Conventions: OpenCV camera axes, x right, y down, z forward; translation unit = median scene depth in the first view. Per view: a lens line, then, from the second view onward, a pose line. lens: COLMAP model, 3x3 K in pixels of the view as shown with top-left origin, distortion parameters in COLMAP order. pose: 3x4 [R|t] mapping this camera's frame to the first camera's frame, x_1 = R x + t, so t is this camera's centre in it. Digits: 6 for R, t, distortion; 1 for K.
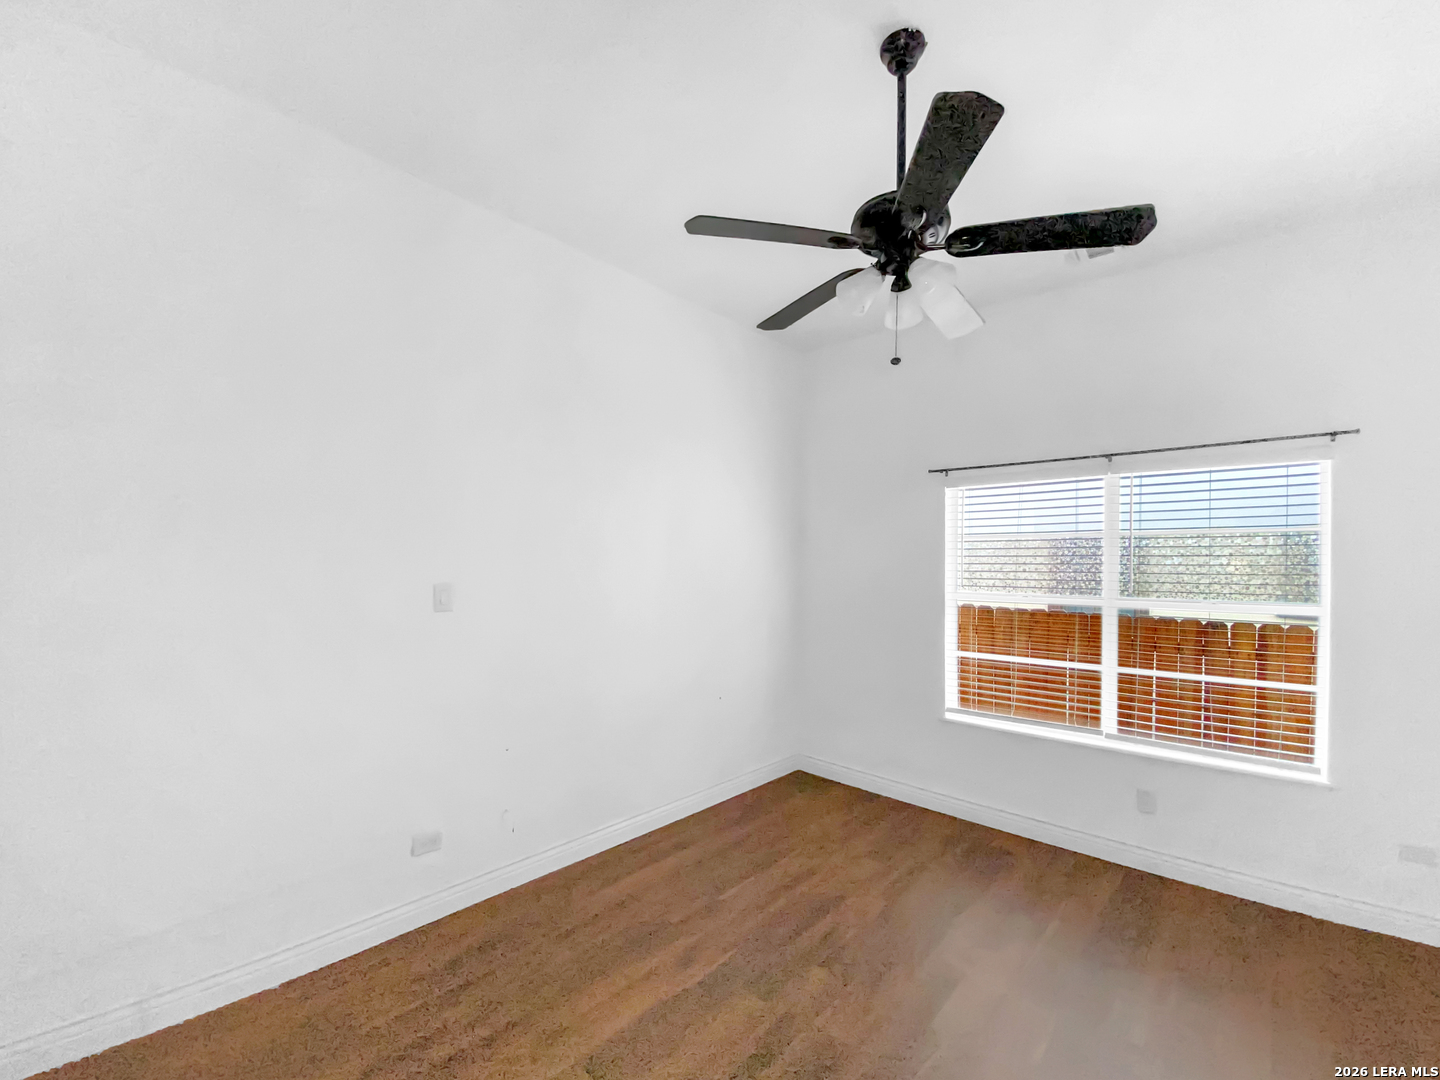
lens RADIAL K [[587.7, 0, 721.6], [0, 587.7, 557.9], [0, 0, 1]] dist [-0.017360, -0.000072]
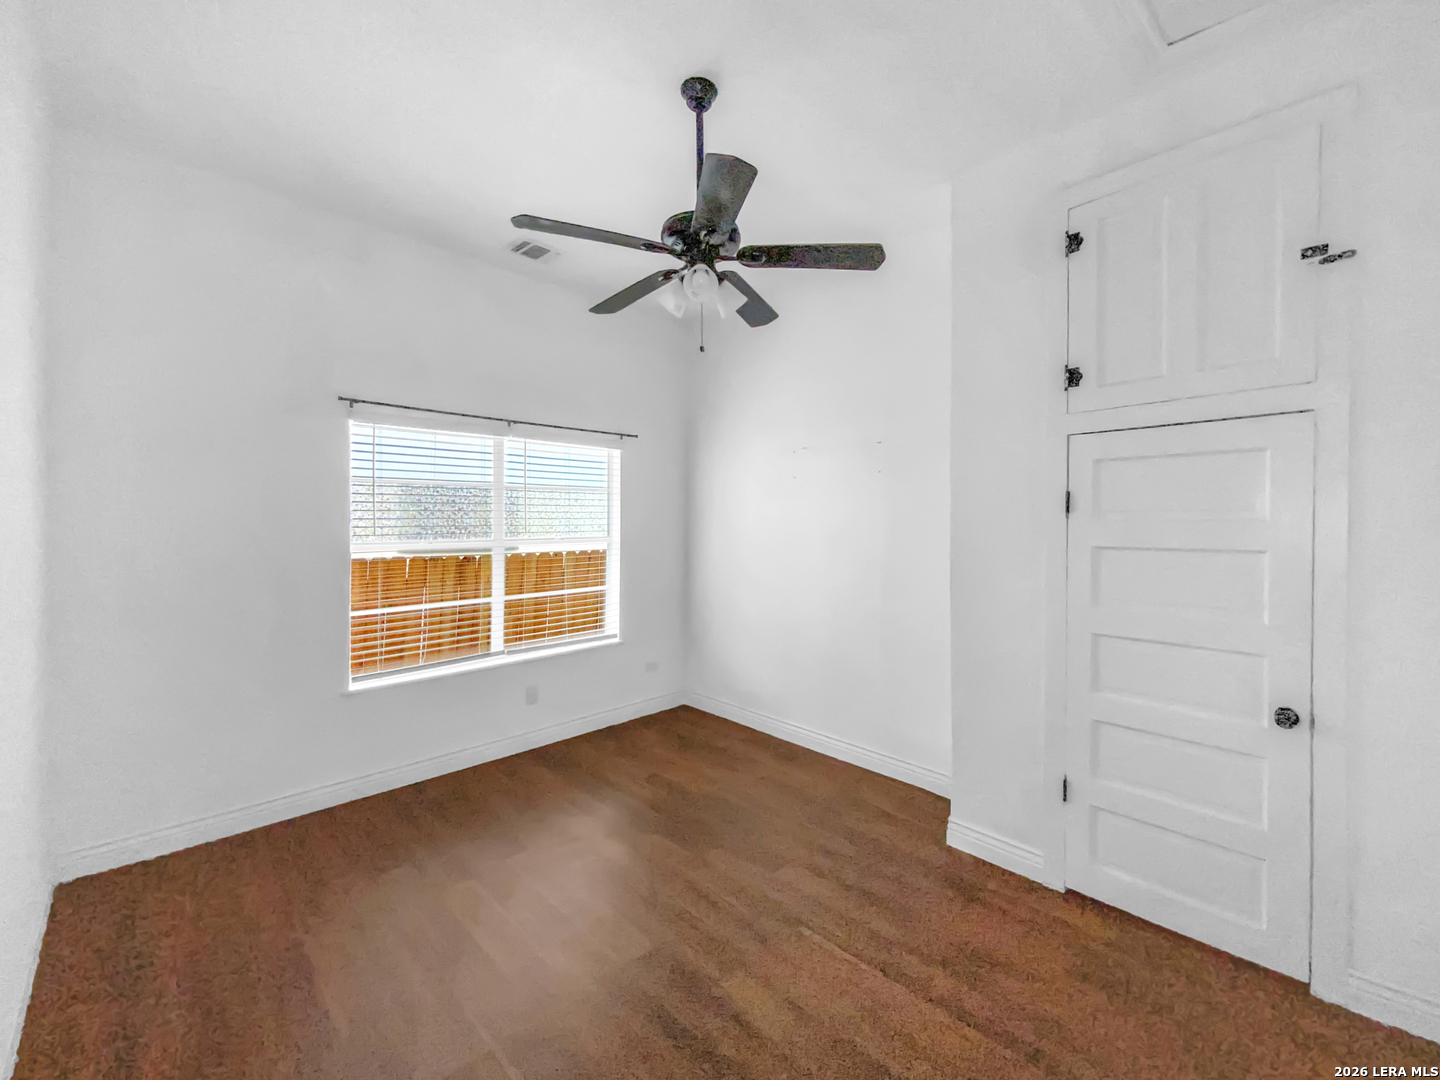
lens RADIAL K [[583.7, 0, 724.5], [0, 583.7, 514.9], [0, 0, 1]] dist [0.001758, -0.000028]
pose [[0.054365, -0.004459, 0.998511, -0.507460], [-0.015868, 0.999860, 0.005329, 0.004518], [-0.998395, -0.016134, 0.054286, 0.475792]]
